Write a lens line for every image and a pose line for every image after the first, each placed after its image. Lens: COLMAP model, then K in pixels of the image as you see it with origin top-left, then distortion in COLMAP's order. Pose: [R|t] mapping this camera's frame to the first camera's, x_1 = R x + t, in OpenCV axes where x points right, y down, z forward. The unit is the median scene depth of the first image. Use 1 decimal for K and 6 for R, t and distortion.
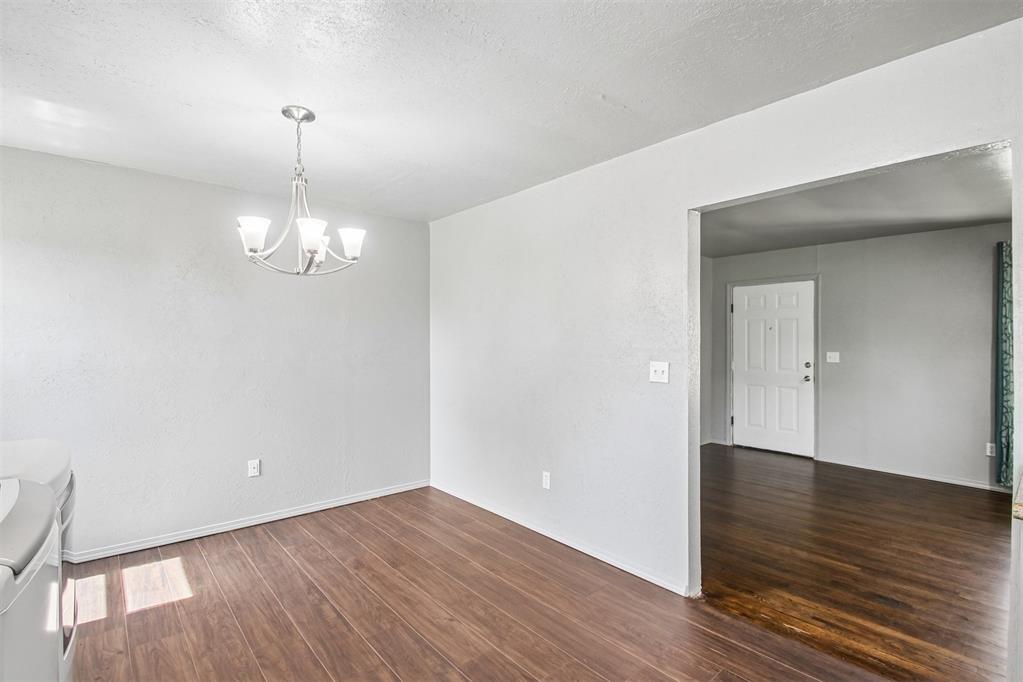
lens RADIAL K [[476.3, 0, 511.5], [0, 476.3, 341.0], [0, 0, 1]] dist [-0.001394, -0.000660]
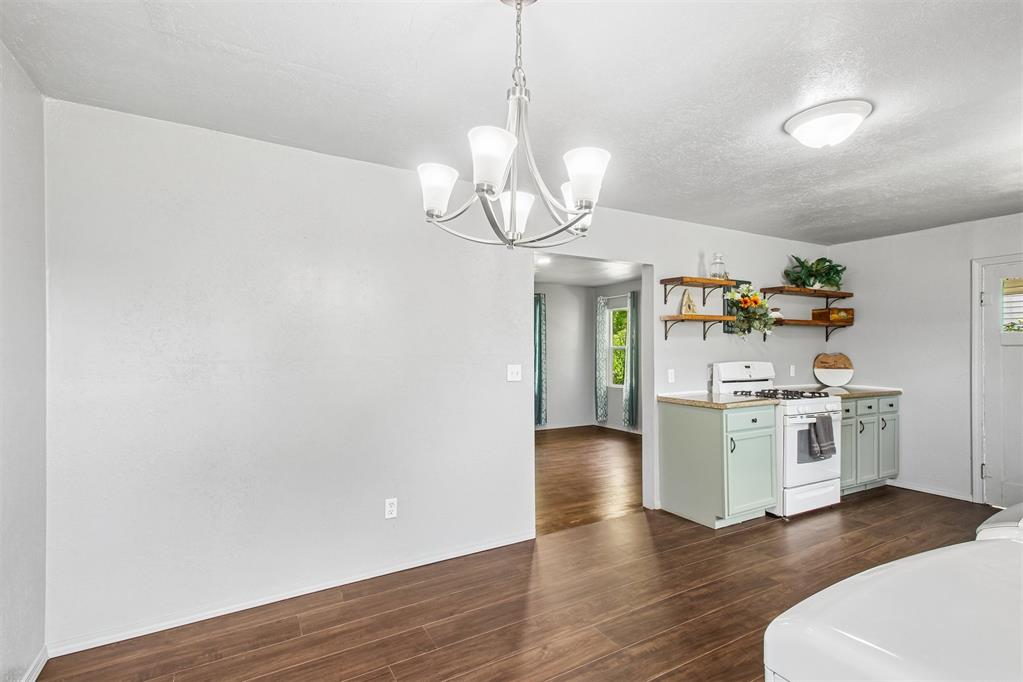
lens RADIAL K [[482.6, 0, 494.5], [0, 482.6, 354.2], [0, 0, 1]] dist [0.032305, -0.000060]
pose [[0.199031, -0.012756, 0.979910, -0.814785], [0.003723, 0.999918, 0.012260, -0.000184], [-0.979986, 0.001208, 0.199062, 0.687796]]
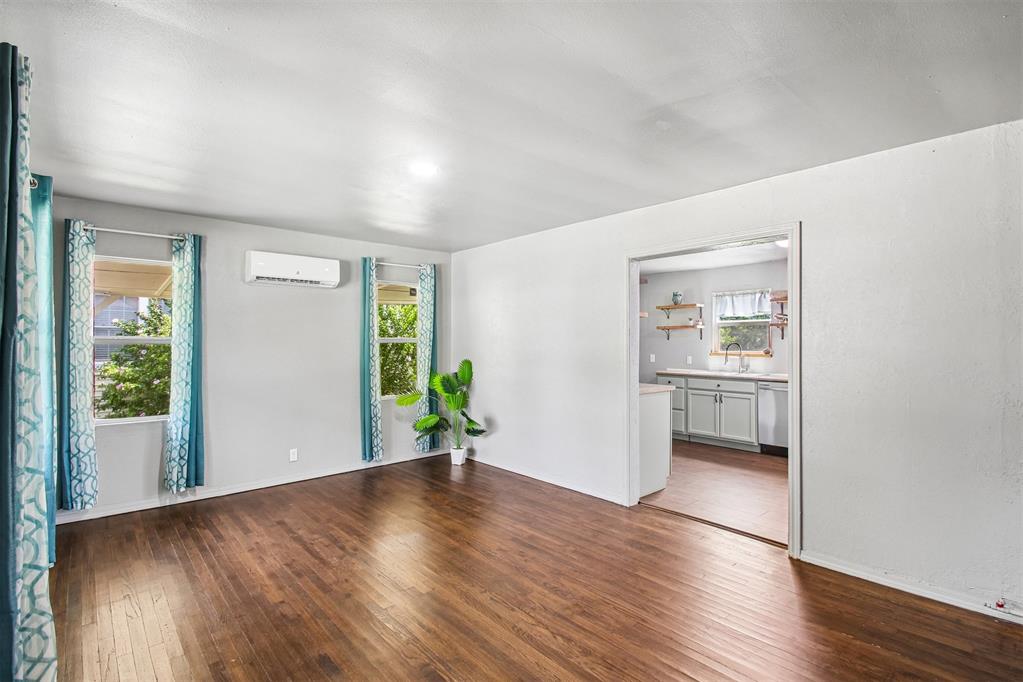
lens RADIAL K [[482.3, 0, 502.7], [0, 482.3, 346.5], [0, 0, 1]] dist [0.002617, -0.014258]
pose [[-0.999997, -0.000610, -0.002284, 0.951872], [-0.000623, 0.999984, 0.005562, -0.001082], [0.002281, 0.005563, -0.999982, 1.884891]]
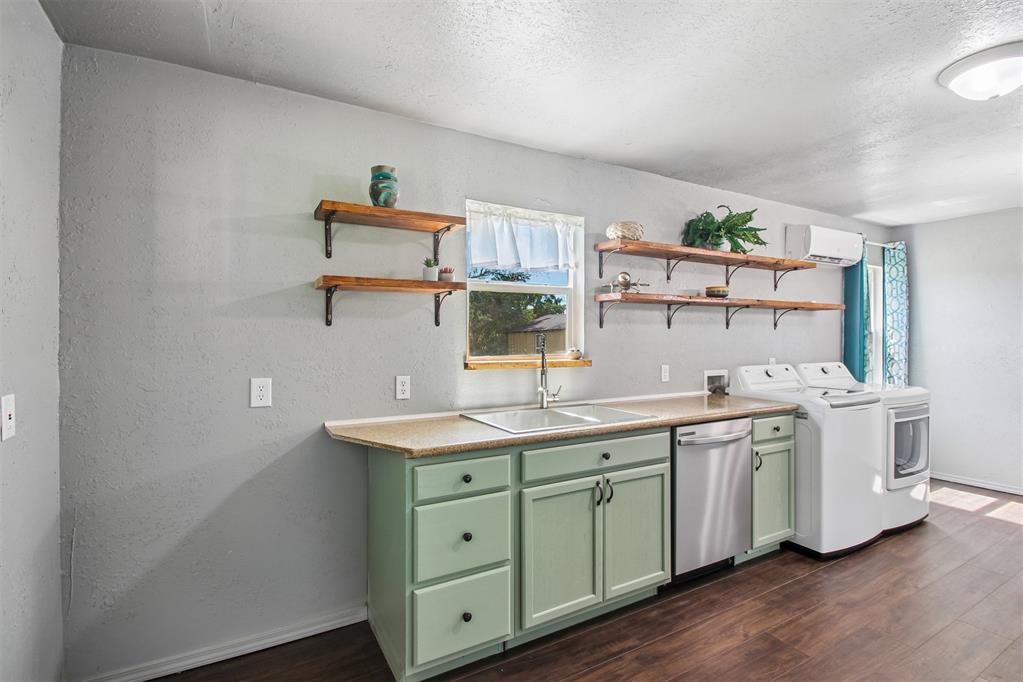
lens RADIAL K [[496.8, 0, 510.7], [0, 496.8, 332.6], [0, 0, 1]] dist [-0.001809, -0.000726]
pose [[-0.182739, -0.008474, -0.983125, 0.788343], [0.000599, 0.999962, -0.008730, -0.002986], [0.983161, -0.002185, -0.182727, -0.174896]]
